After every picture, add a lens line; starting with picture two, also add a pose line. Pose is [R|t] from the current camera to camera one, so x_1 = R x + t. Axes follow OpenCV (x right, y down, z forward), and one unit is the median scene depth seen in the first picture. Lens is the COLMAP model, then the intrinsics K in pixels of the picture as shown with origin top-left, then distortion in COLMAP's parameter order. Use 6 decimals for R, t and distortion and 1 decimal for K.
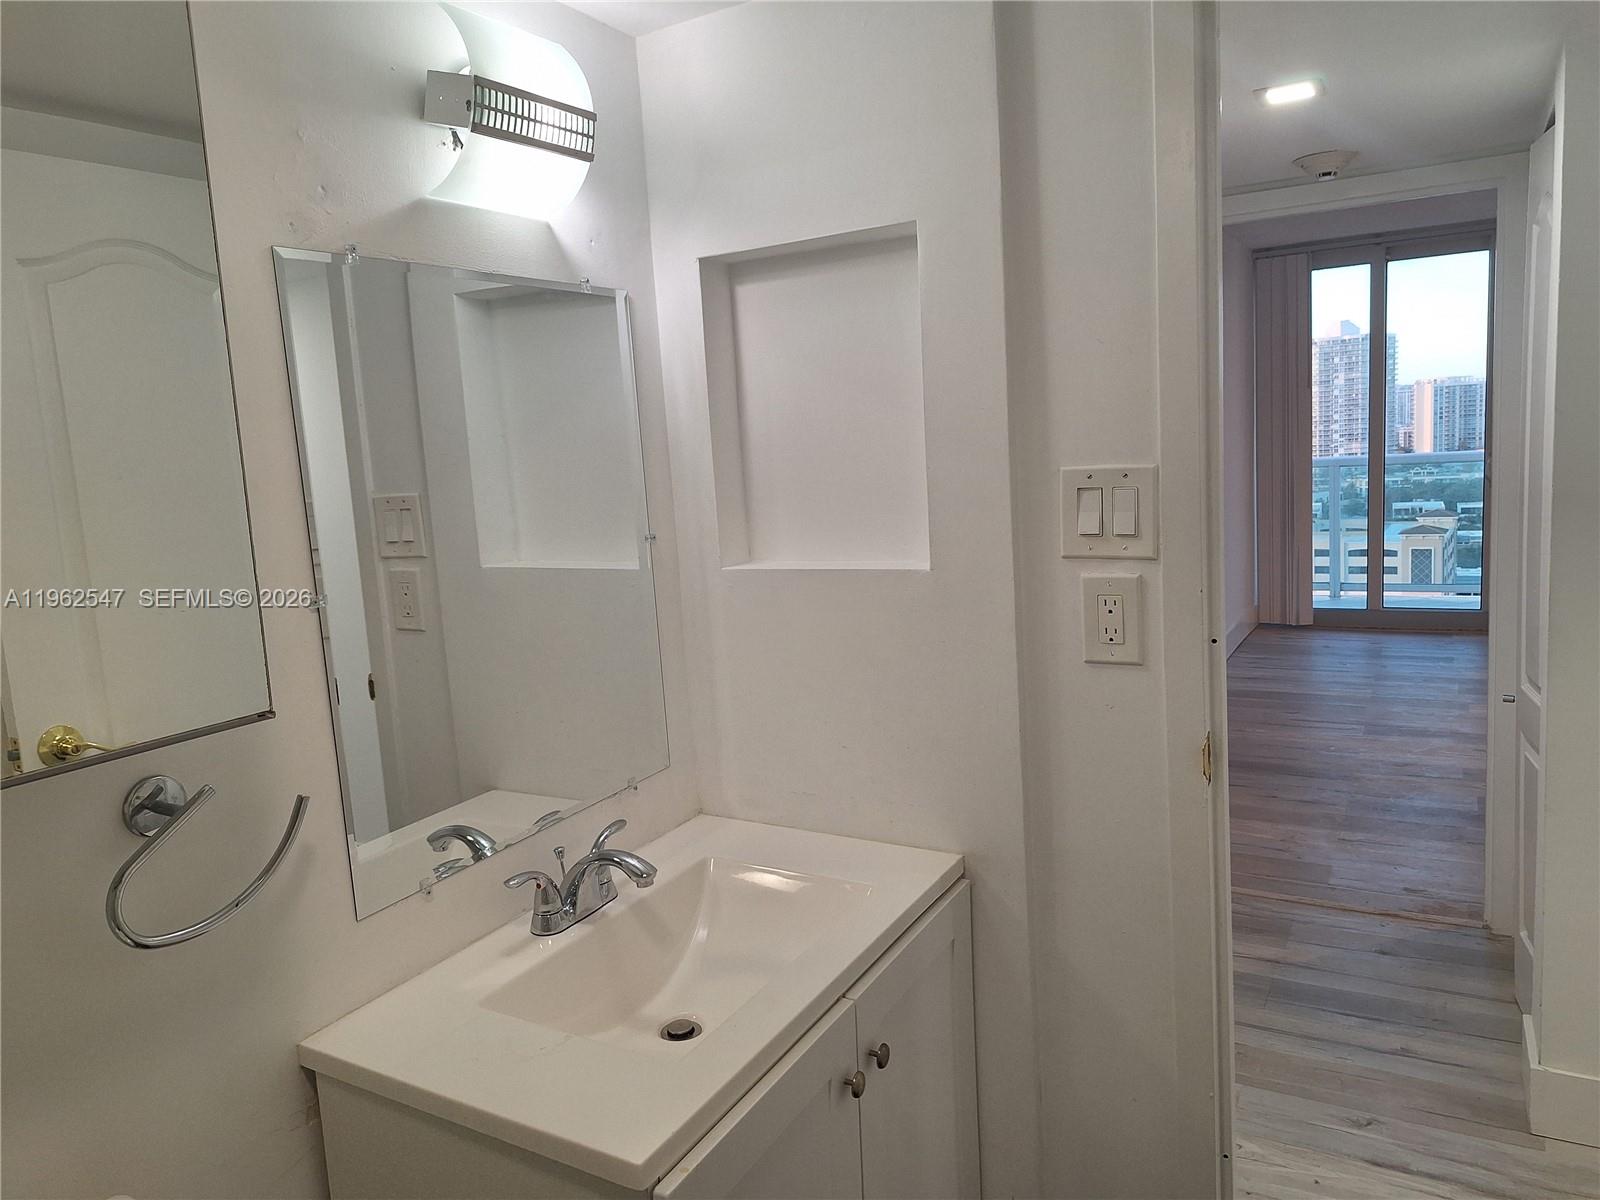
lens RADIAL K [[1109.8, 0, 800.0], [0, 1109.8, 600.0], [0, 0, 1]] dist [0.098110, -0.111046]
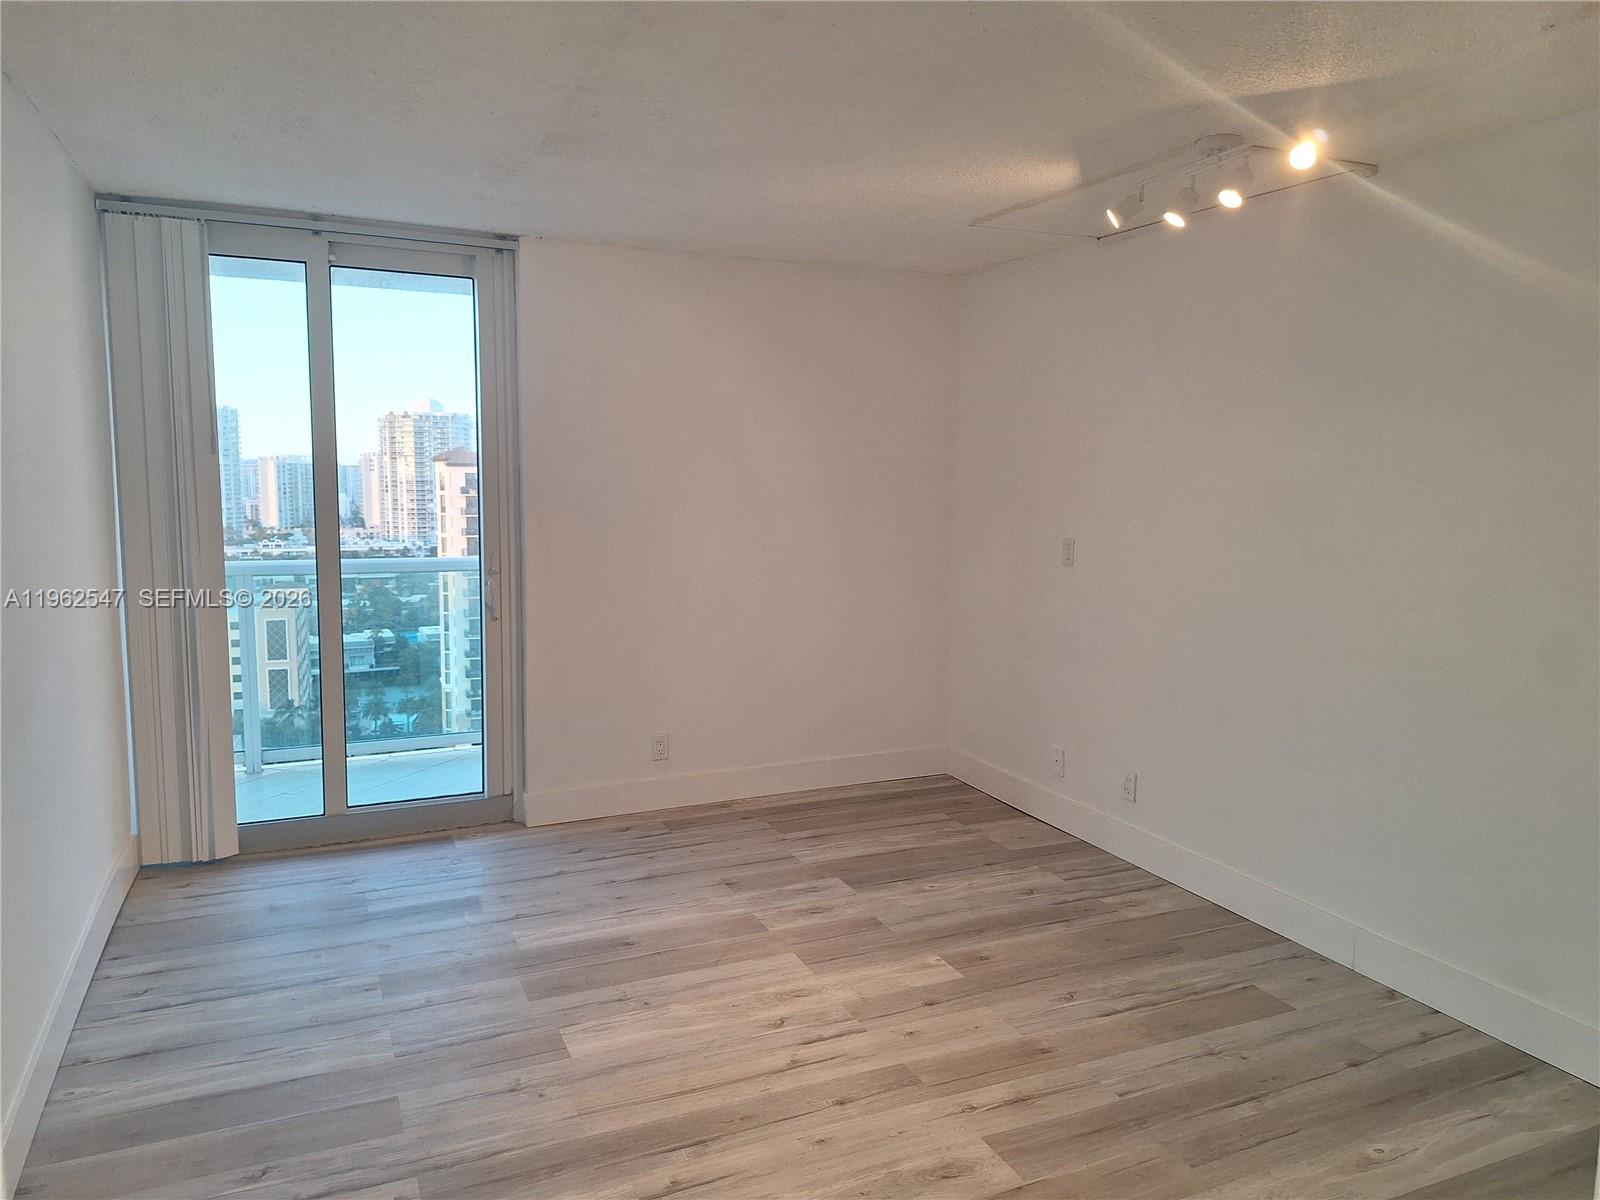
lens RADIAL K [[1136.7, 0, 800.0], [0, 1136.7, 600.0], [0, 0, 1]] dist [0.058938, -0.057313]
pose [[0.596647, -0.014878, 0.802366, 0.152510], [0.065739, 0.997374, -0.030391, -0.074069], [-0.799807, 0.070879, 0.596058, 0.404501]]
